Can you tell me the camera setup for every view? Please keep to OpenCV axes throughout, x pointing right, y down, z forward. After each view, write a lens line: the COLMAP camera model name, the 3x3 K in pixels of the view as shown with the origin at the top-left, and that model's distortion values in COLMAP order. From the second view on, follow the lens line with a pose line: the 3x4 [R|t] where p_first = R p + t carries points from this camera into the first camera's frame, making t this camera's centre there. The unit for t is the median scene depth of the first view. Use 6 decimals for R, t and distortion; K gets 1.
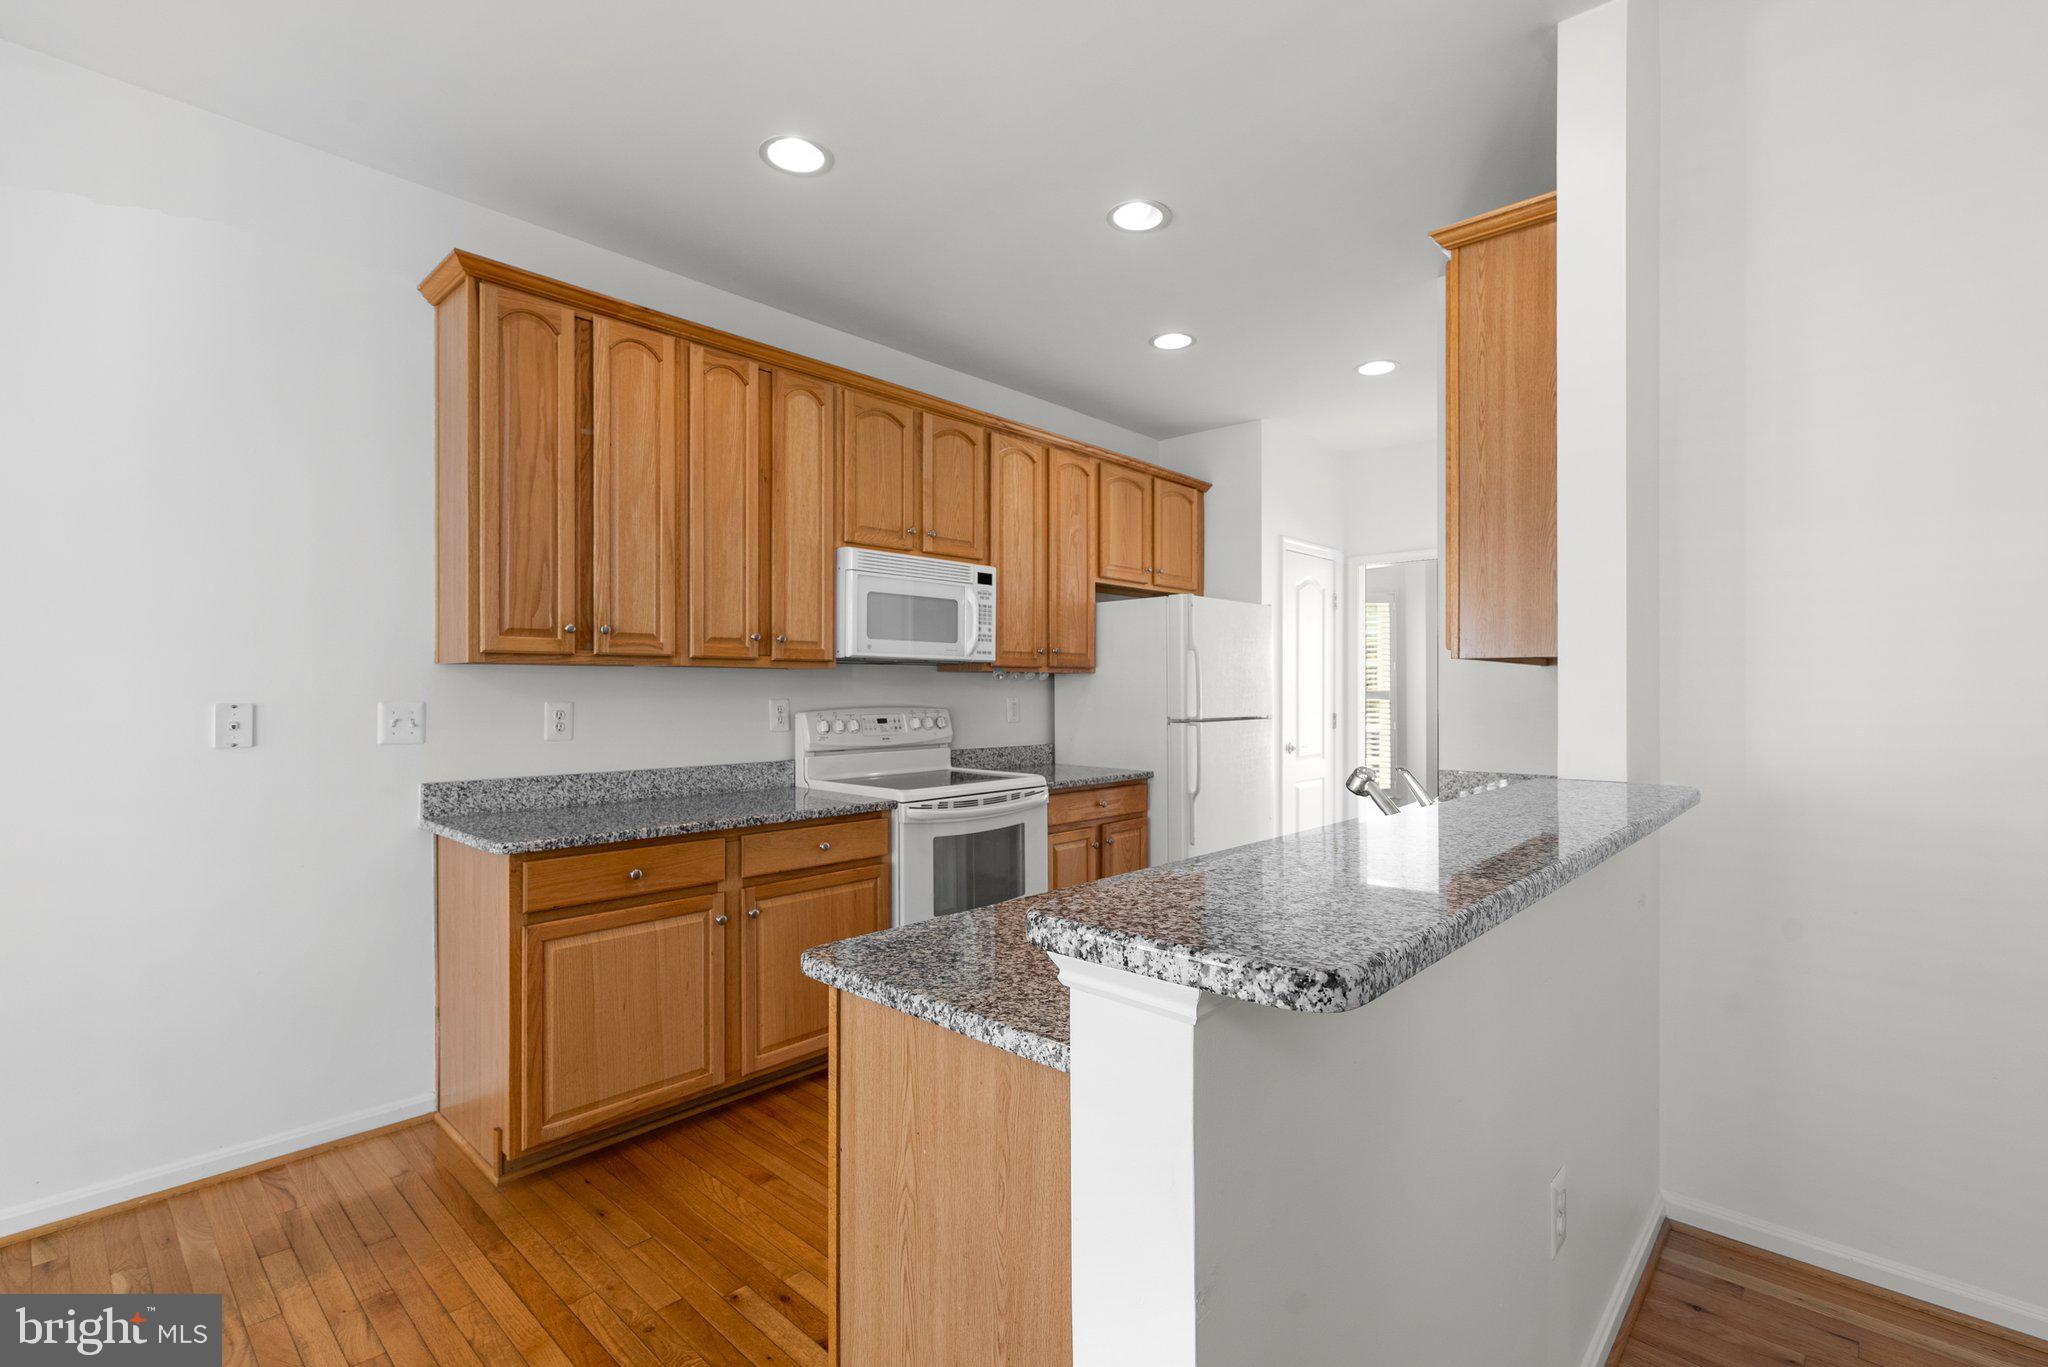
lens RADIAL K [[929.2, 0, 1024.0], [0, 929.2, 683.5], [0, 0, 1]] dist [-0.002520, 0.000537]
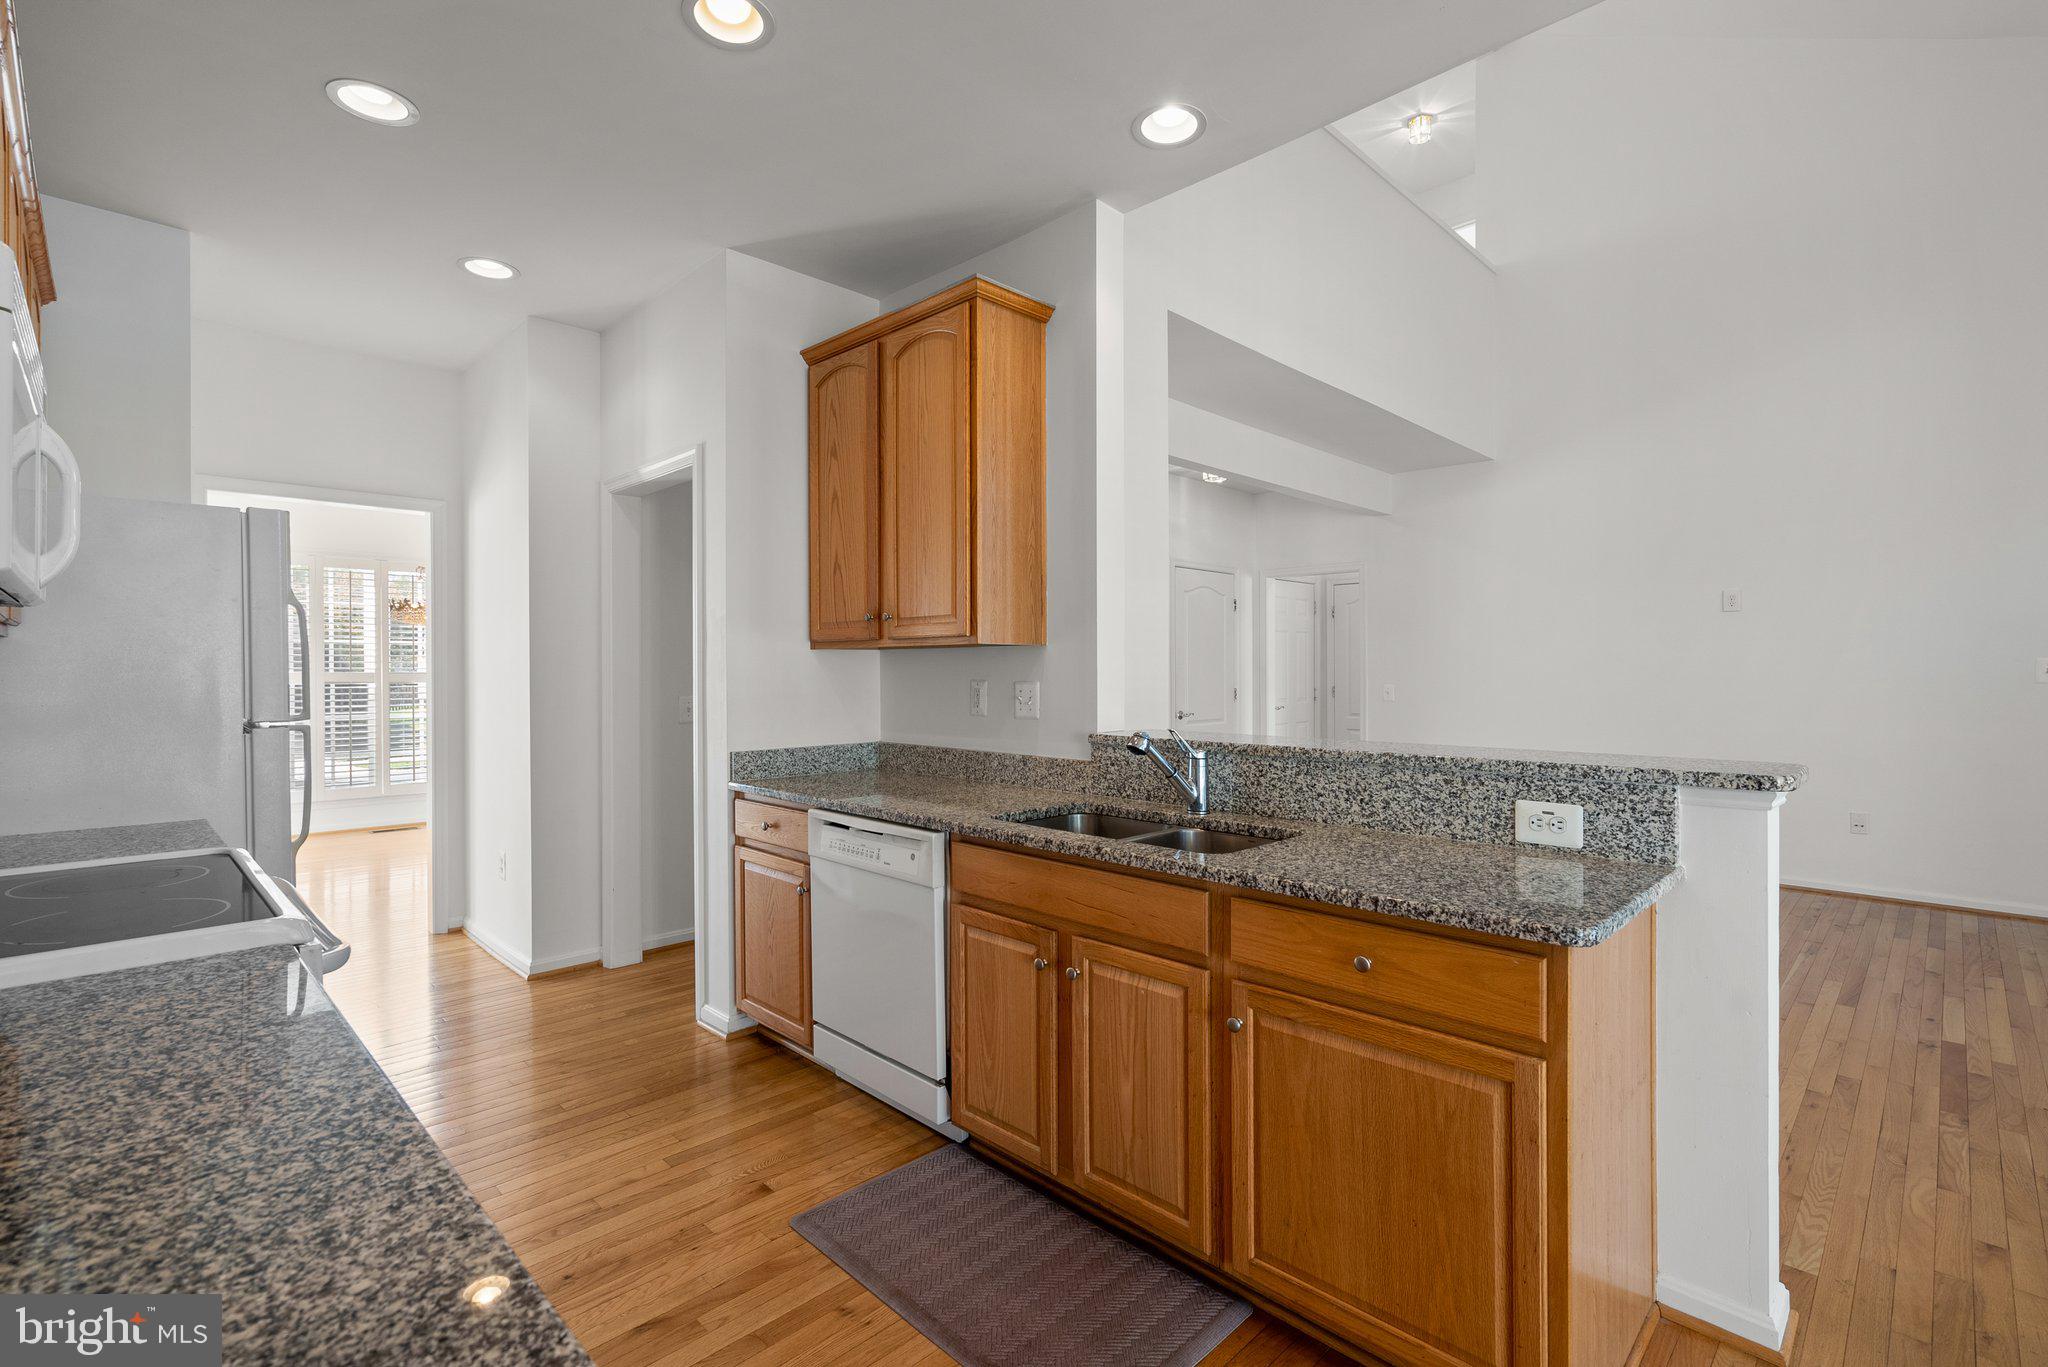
lens RADIAL K [[930.4, 0, 1030.9], [0, 930.4, 666.2], [0, 0, 1]] dist [-0.008625, 0.000267]
pose [[0.029836, 0.003173, 0.999550, -0.640930], [-0.005758, 0.999979, -0.003003, 0.005602], [-0.999538, -0.005666, 0.029854, 0.799105]]
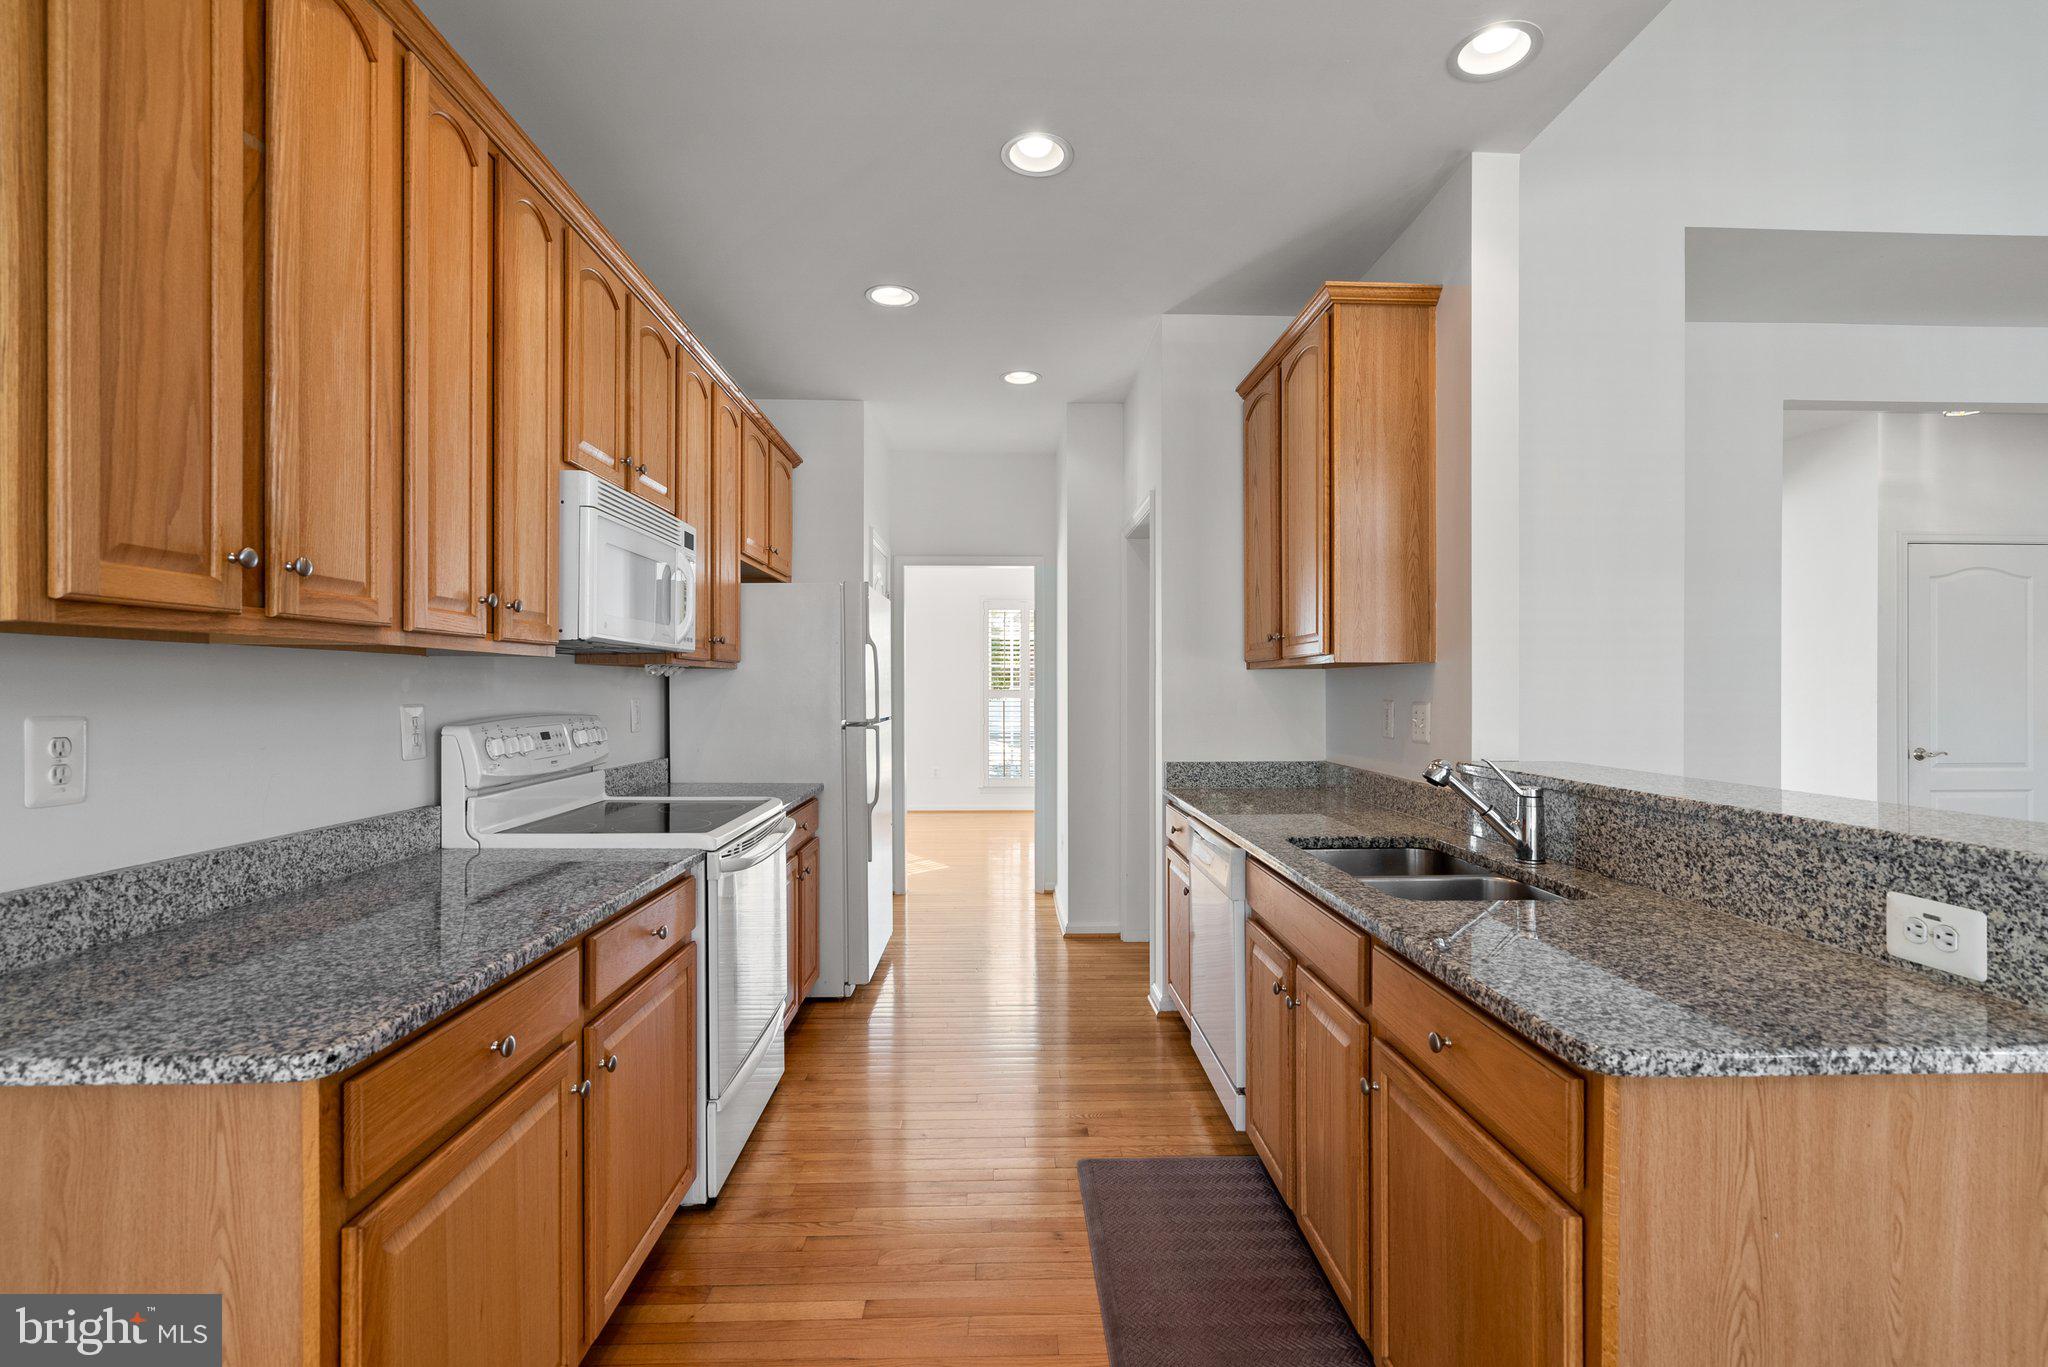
lens RADIAL K [[929.2, 0, 1024.0], [0, 929.2, 683.5], [0, 0, 1]] dist [-0.002520, 0.000537]
pose [[0.710038, 0.002767, 0.704158, -0.549013], [-0.004351, 0.999990, 0.000459, 0.001429], [-0.704150, -0.003390, 0.710043, 0.407553]]
